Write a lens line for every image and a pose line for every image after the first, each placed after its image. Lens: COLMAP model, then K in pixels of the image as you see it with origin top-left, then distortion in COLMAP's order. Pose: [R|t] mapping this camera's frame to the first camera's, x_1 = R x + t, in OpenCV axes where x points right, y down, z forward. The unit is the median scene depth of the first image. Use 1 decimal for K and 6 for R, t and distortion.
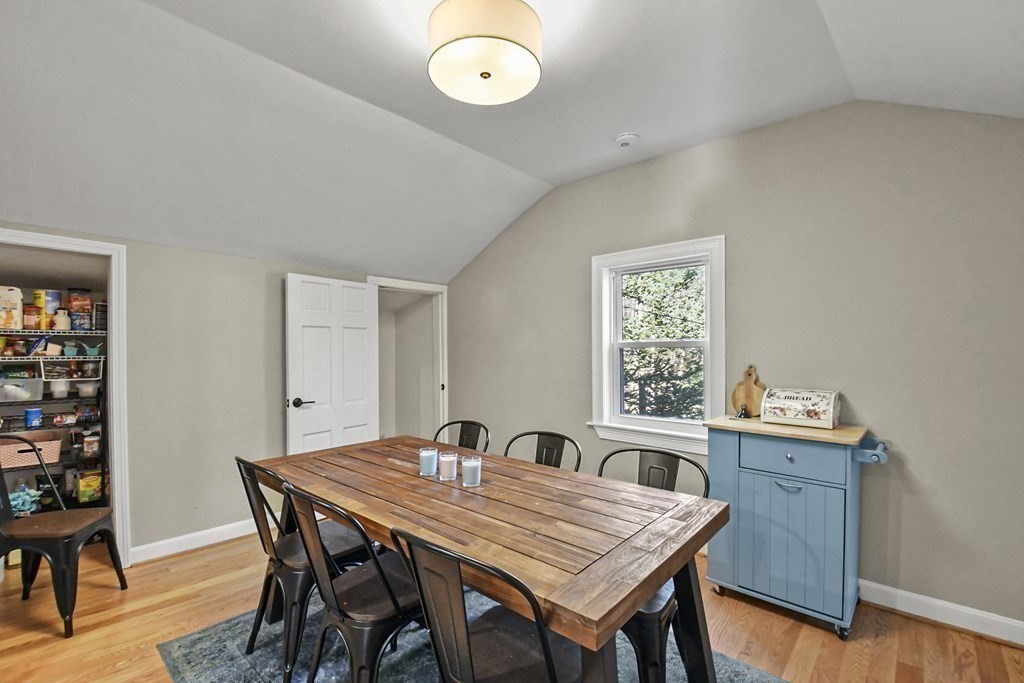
lens RADIAL K [[443.8, 0, 510.8], [0, 443.8, 344.7], [0, 0, 1]] dist [0.001841, -0.000142]
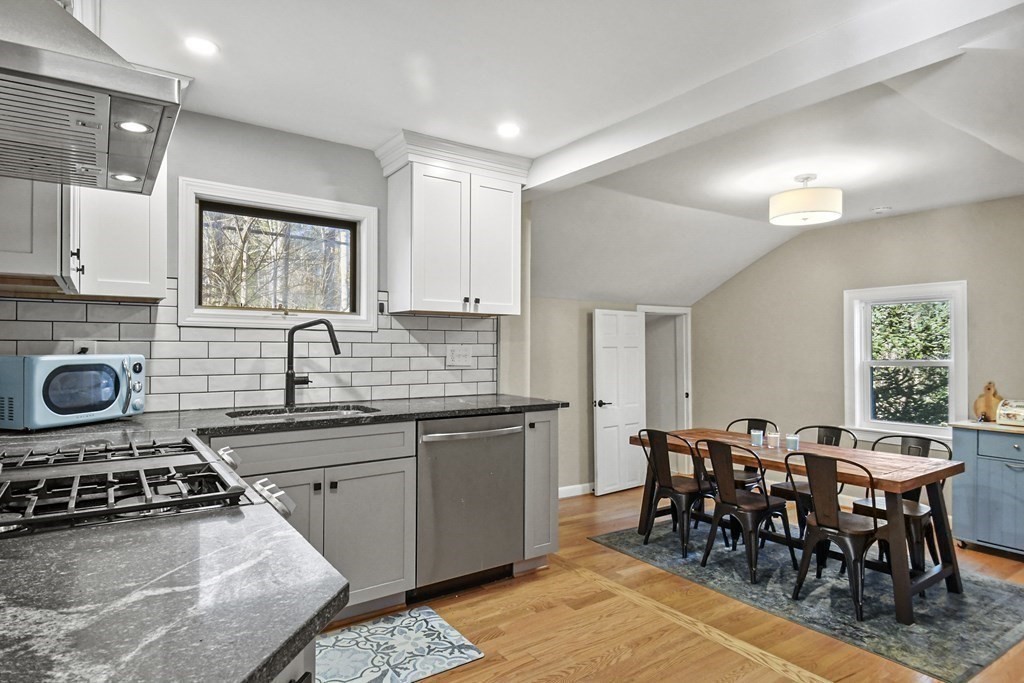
lens RADIAL K [[556.6, 0, 508.5], [0, 556.6, 342.3], [0, 0, 1]] dist [0.003855, -0.016523]
pose [[0.964477, -0.002904, -0.264151, -0.380697], [0.001449, 0.999983, -0.005703, -0.060861], [0.264163, 0.005118, 0.964464, -0.905908]]
